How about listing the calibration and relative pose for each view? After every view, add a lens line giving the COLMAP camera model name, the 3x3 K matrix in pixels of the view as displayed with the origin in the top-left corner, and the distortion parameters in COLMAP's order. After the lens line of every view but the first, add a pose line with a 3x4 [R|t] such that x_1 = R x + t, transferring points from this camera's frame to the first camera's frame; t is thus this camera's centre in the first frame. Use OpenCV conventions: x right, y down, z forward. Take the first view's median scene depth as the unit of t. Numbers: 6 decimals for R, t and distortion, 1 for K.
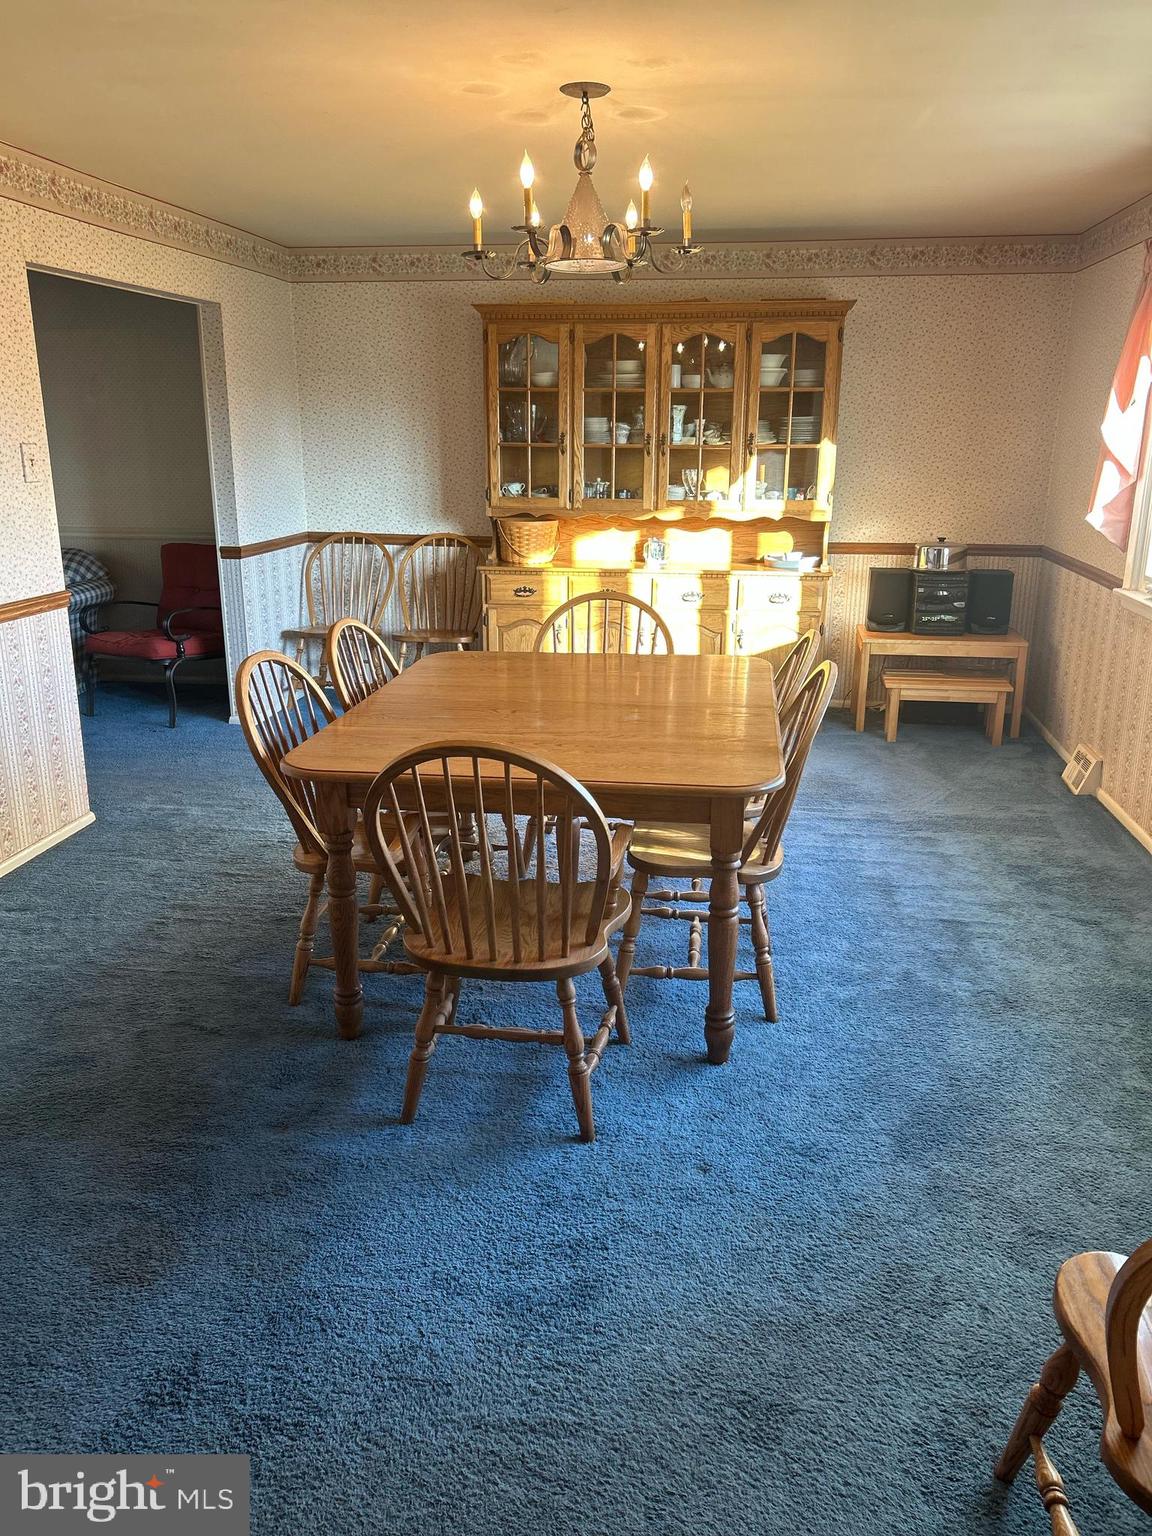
lens RADIAL K [[1155.6, 0, 575.1], [0, 1155.6, 768.6], [0, 0, 1]] dist [-0.000518, -0.000171]
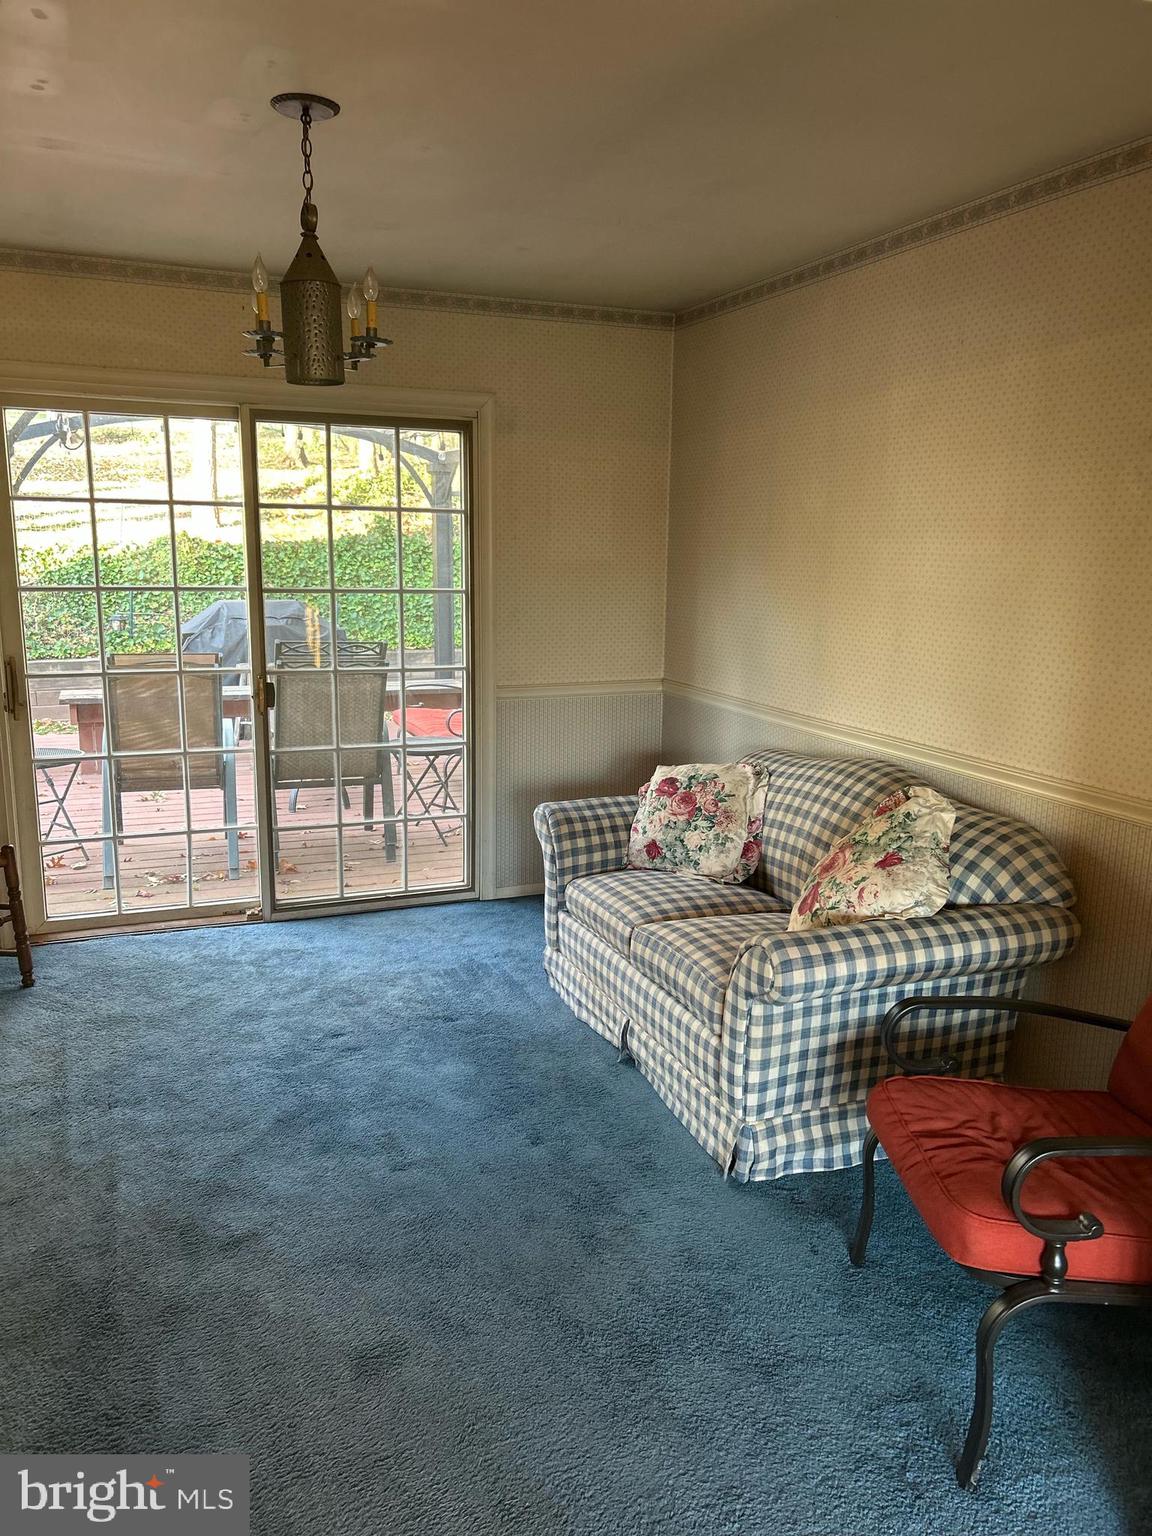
lens RADIAL K [[1155.6, 0, 574.9], [0, 1155.6, 768.2], [0, 0, 1]] dist [-0.000518, -0.000171]
pose [[0.511160, 0.179034, -0.840632, -0.151327], [-0.264573, 0.963348, 0.044291, -0.187373], [0.817751, 0.199769, 0.539792, 0.623087]]
